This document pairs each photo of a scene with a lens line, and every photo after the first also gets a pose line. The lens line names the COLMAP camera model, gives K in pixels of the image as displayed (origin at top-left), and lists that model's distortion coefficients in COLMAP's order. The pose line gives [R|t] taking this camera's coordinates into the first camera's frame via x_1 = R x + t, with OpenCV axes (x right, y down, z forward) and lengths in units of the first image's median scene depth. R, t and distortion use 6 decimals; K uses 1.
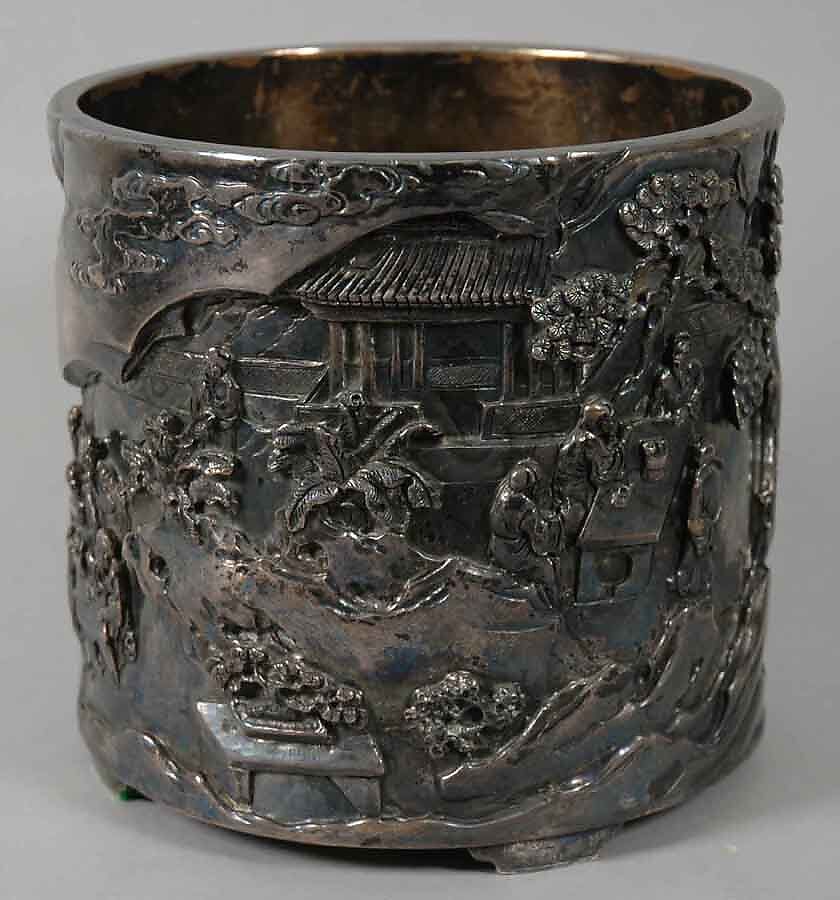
lens RADIAL K [[2192.7, 0, 421.0], [0, 2192.7, 452.6], [0, 0, 1]] dist [0.076595, 0.000000]
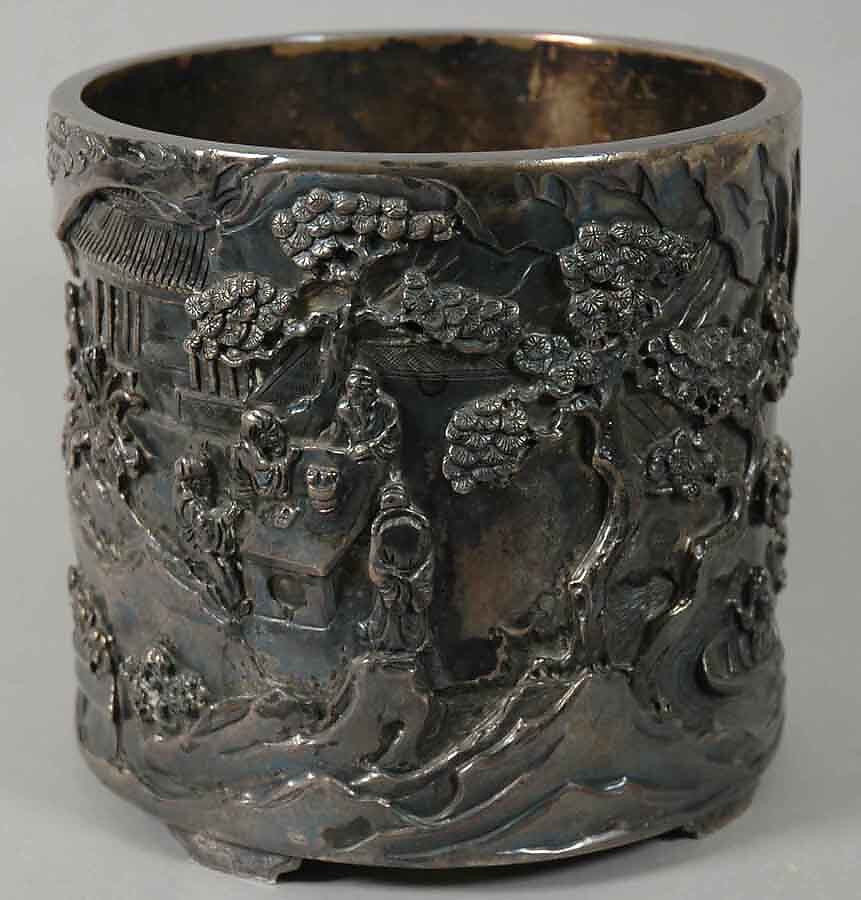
lens RADIAL K [[2310.7, 0, 430.4], [0, 2310.7, 449.9], [0, 0, 1]] dist [0.054444, 0.000000]
pose [[0.707563, 0.246968, -0.662088, 0.768168], [-0.240697, 0.965143, 0.102782, -0.122907], [0.664394, 0.086638, 0.742344, 0.277336]]
